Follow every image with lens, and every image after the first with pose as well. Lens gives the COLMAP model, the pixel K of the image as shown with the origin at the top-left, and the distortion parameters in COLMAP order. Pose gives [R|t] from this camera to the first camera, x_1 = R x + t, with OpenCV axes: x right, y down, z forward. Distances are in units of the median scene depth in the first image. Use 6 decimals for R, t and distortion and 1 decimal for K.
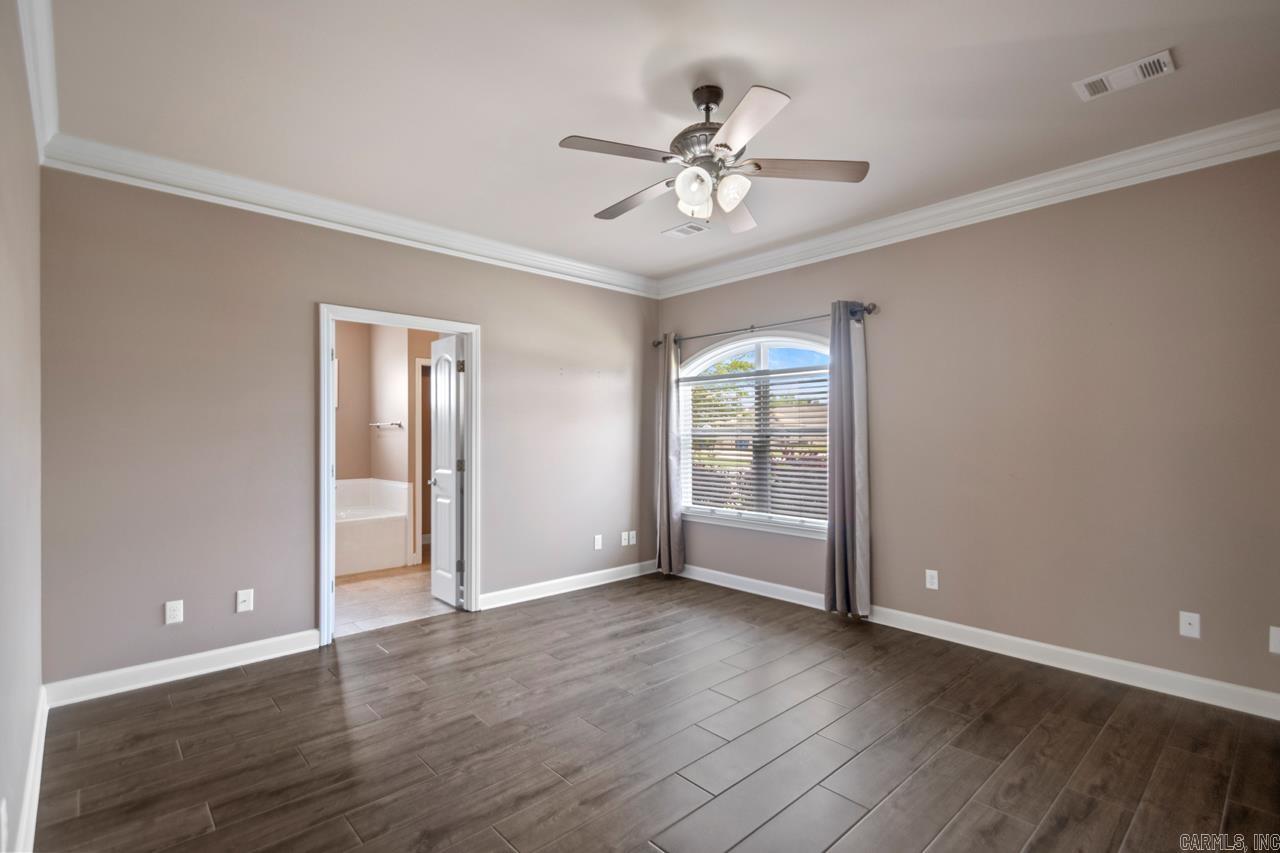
lens RADIAL K [[592.3, 0, 651.6], [0, 592.3, 422.3], [0, 0, 1]] dist [0.034273, -0.017485]
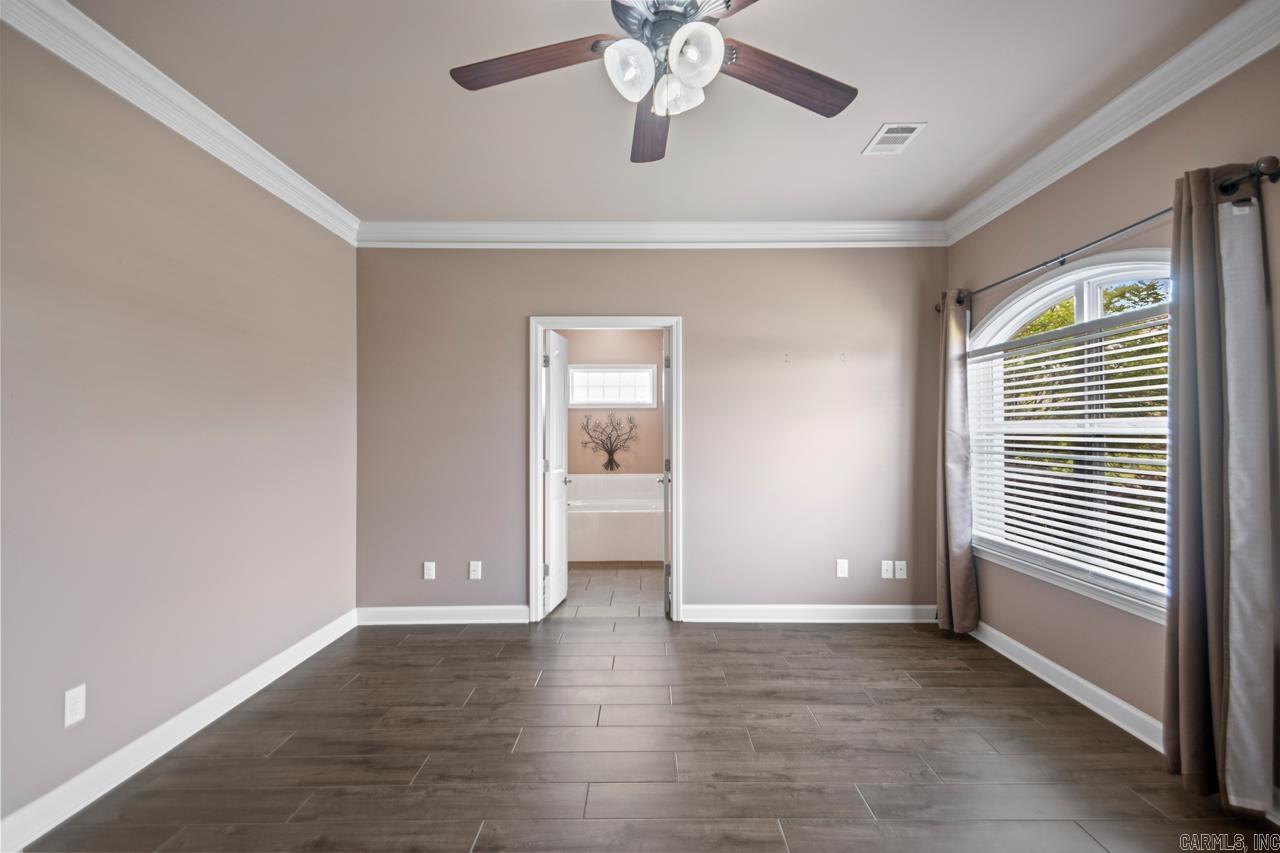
lens RADIAL K [[584.4, 0, 647.0], [0, 584.4, 417.2], [0, 0, 1]] dist [0.034173, -0.016768]
pose [[0.731178, -0.017763, -0.681955, 0.319146], [0.014861, 0.999838, -0.010109, 0.004960], [0.682025, -0.002743, 0.731324, 0.305281]]
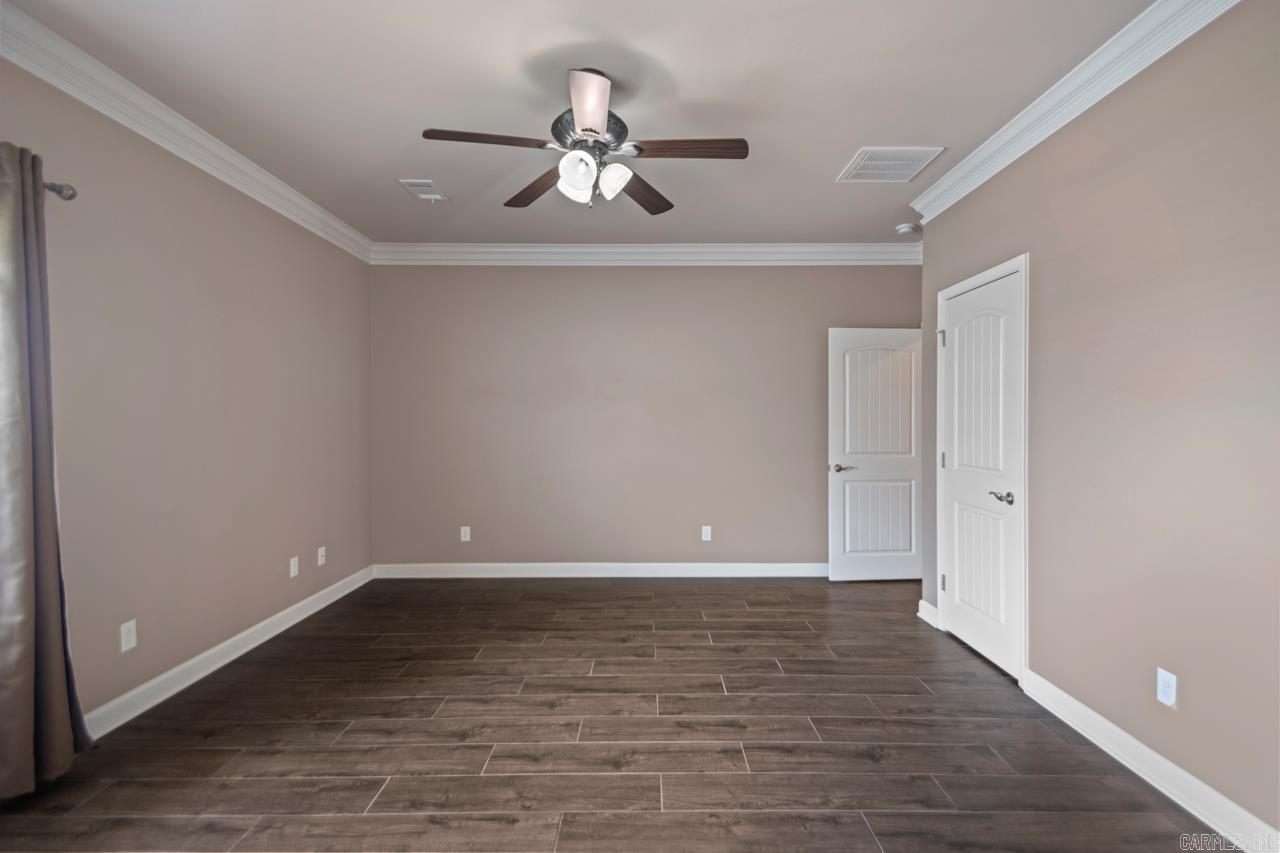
lens RADIAL K [[592.3, 0, 651.6], [0, 592.3, 422.3], [0, 0, 1]] dist [0.034273, -0.017485]
pose [[-0.737994, -0.001024, 0.674807, -0.392511], [-0.008922, 0.999926, -0.008239, 0.018029], [-0.674748, -0.012101, -0.737949, 1.008042]]
